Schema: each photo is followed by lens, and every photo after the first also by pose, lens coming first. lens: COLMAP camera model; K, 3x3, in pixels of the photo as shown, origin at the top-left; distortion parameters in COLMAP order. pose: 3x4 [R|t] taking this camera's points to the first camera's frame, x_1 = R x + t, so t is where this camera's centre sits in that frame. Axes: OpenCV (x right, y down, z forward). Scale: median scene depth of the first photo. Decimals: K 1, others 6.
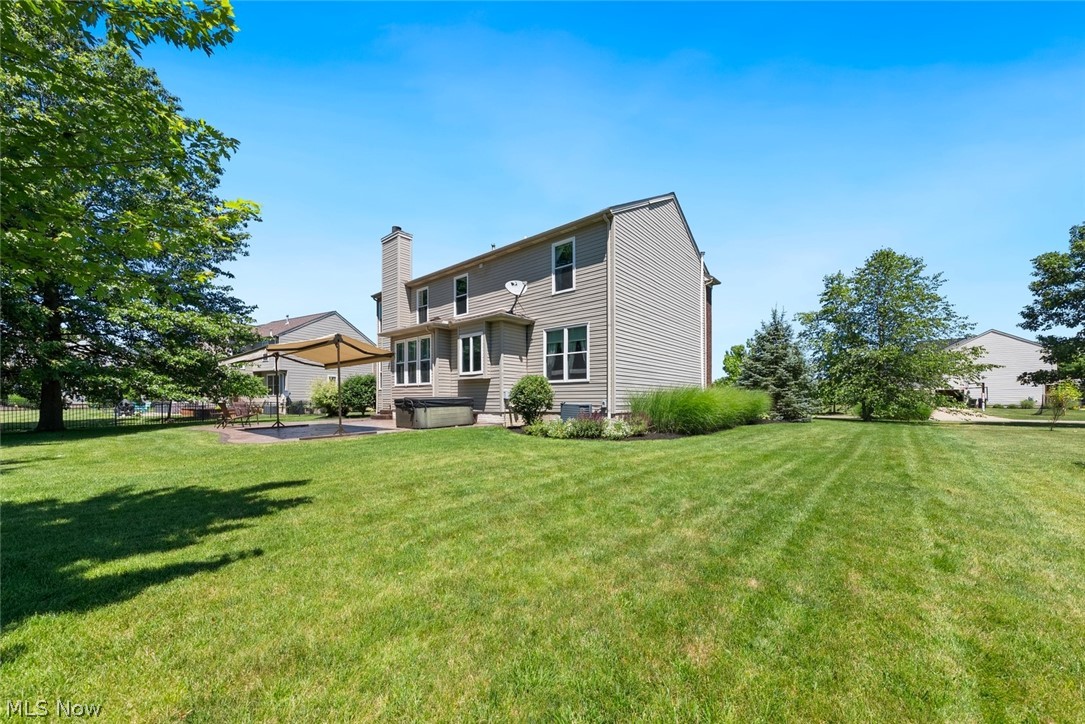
lens RADIAL K [[372.9, 0, 542.5], [0, 372.9, 362.0], [0, 0, 1]] dist [0.000095, 0.000008]
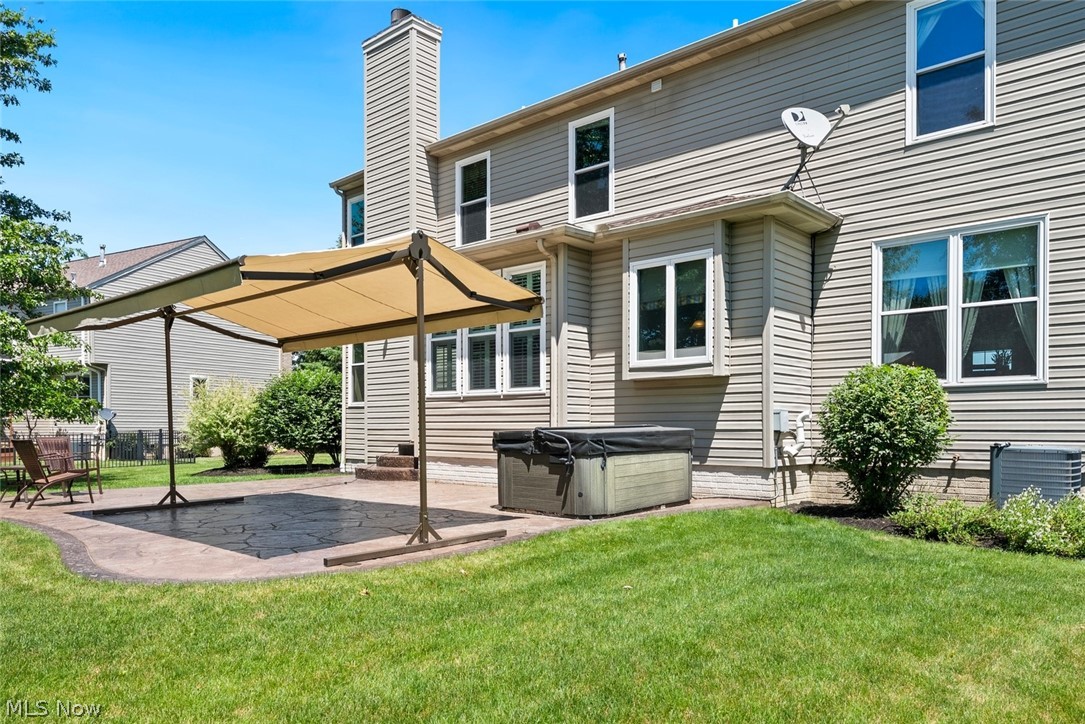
lens RADIAL K [[751.5, 0, 542.2], [0, 751.5, 358.1], [0, 0, 1]] dist [0.002870, 0.000261]
pose [[0.999184, -0.001585, -0.040359, -0.292466], [0.001946, 0.999958, 0.008909, 0.019542], [0.040343, -0.008980, 0.999146, 0.247889]]
